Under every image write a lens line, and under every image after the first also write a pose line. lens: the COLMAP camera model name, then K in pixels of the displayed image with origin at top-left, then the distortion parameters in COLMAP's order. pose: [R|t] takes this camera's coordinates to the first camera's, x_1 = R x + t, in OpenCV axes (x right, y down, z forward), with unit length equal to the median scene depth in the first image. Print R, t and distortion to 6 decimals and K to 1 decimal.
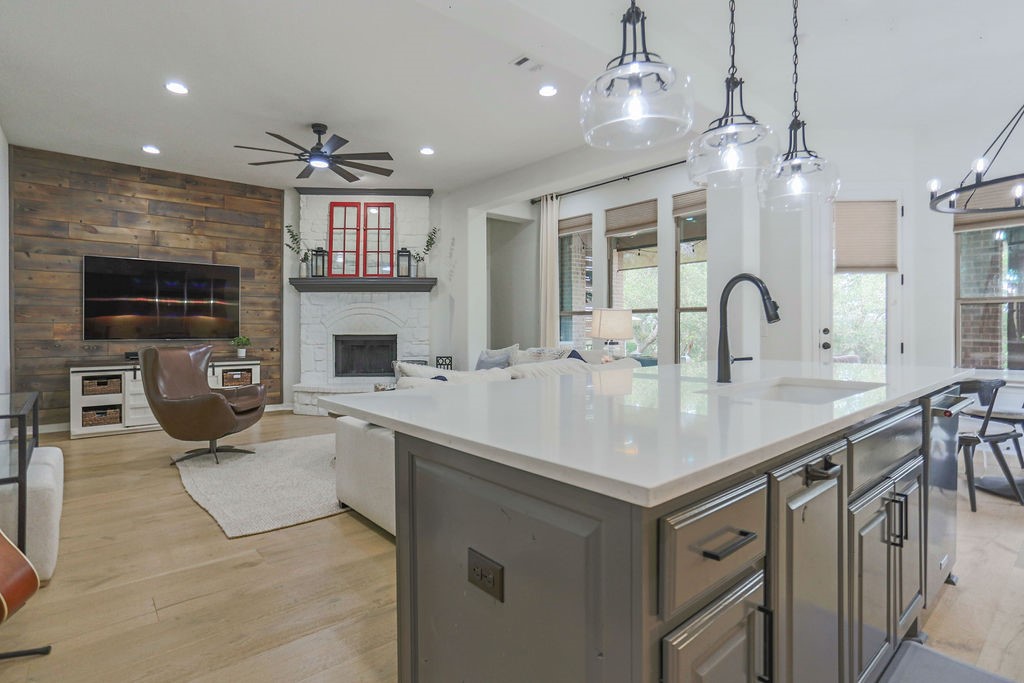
lens RADIAL K [[510.4, 0, 508.7], [0, 510.4, 322.9], [0, 0, 1]] dist [-0.002258, -0.000204]
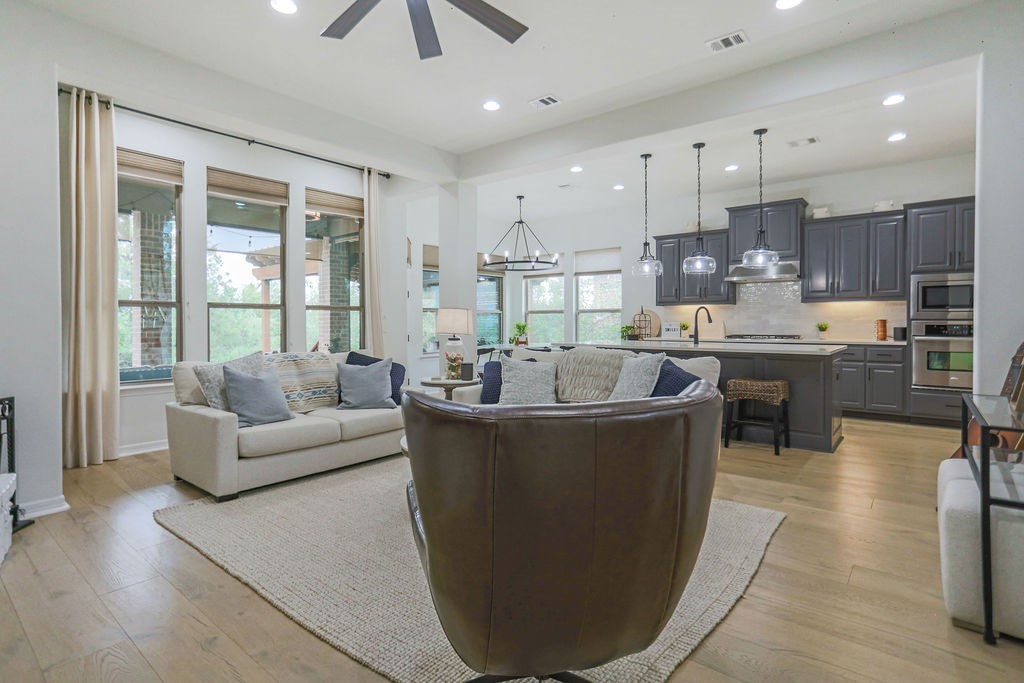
lens RADIAL K [[510.4, 0, 508.7], [0, 510.4, 322.9], [0, 0, 1]] dist [-0.002258, -0.000204]
pose [[-0.181839, -0.003462, 0.983322, -1.675948], [-0.003117, 0.999991, 0.002944, -0.000204], [-0.983323, -0.002530, -0.181849, 1.968721]]
